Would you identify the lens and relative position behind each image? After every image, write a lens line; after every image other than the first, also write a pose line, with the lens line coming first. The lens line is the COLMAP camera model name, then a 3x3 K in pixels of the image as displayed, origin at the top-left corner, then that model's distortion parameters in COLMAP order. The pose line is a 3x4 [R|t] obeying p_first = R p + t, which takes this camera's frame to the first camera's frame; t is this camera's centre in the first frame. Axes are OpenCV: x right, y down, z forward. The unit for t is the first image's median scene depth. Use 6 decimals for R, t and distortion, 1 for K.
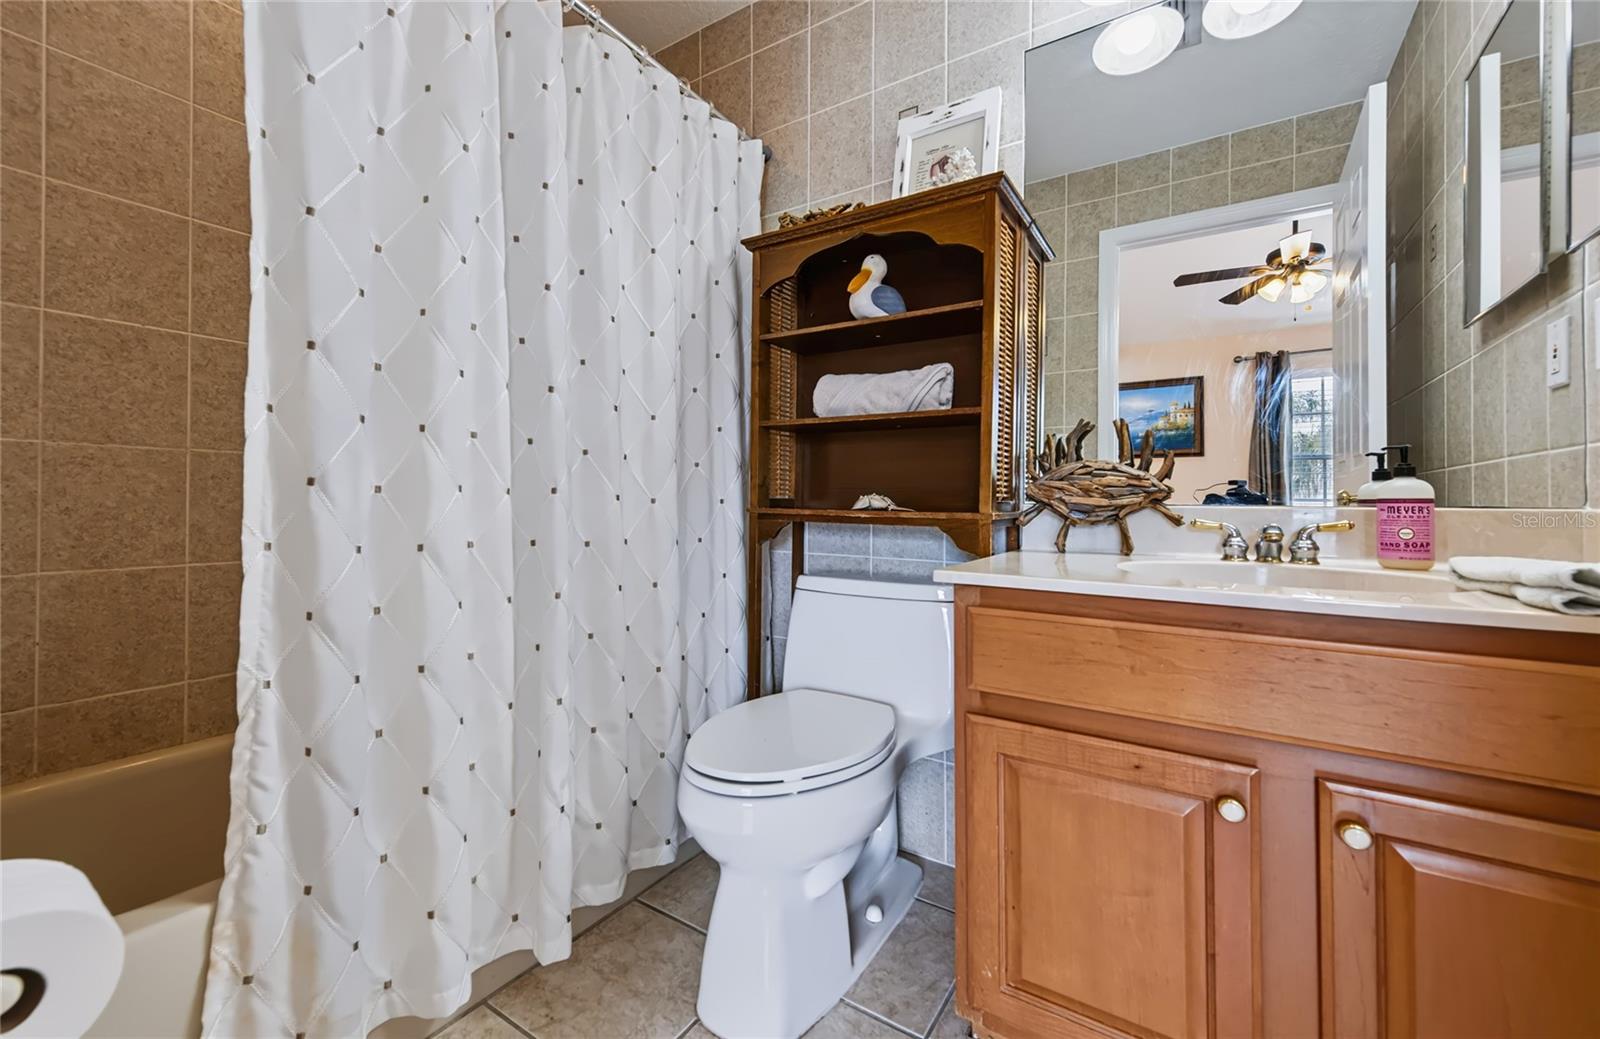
lens RADIAL K [[634.6, 0, 802.2], [0, 634.6, 517.0], [0, 0, 1]] dist [0.001928, 0.000008]
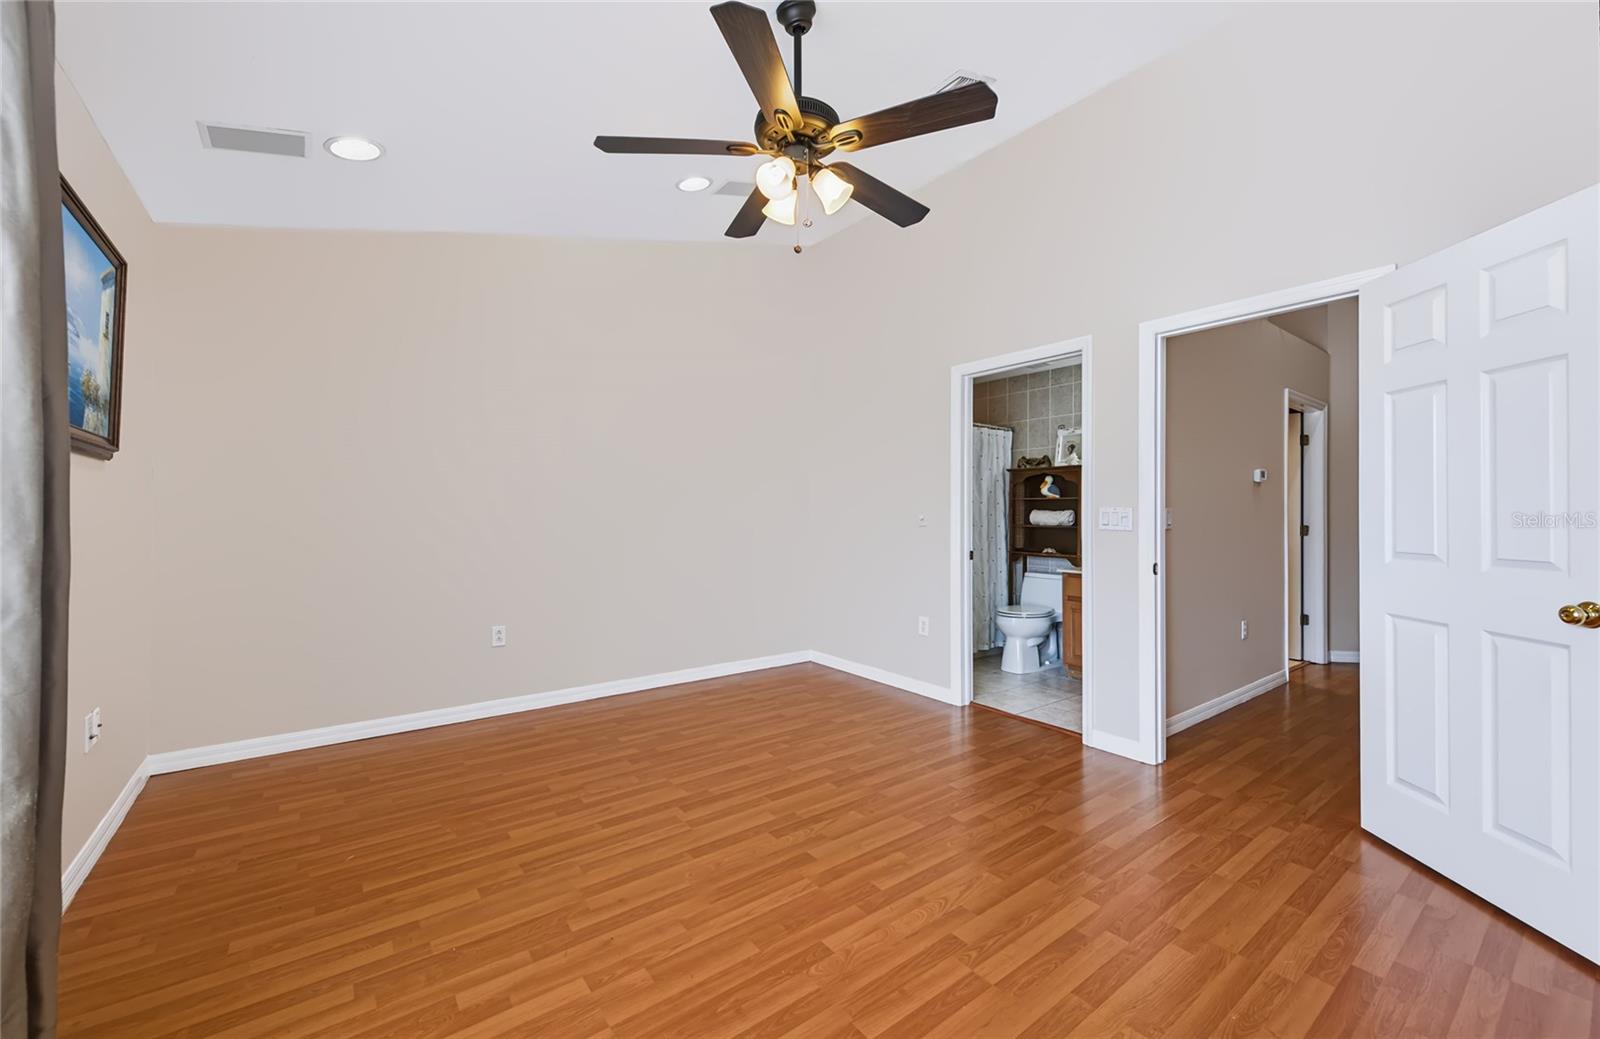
lens RADIAL K [[628.4, 0, 798.7], [0, 628.4, 511.0], [0, 0, 1]] dist [0.000963, 0.000024]
pose [[0.937885, -0.003069, -0.346931, 0.024847], [-0.004934, 0.999742, -0.022181, -0.144931], [0.346910, 0.022515, 0.937628, -2.441210]]
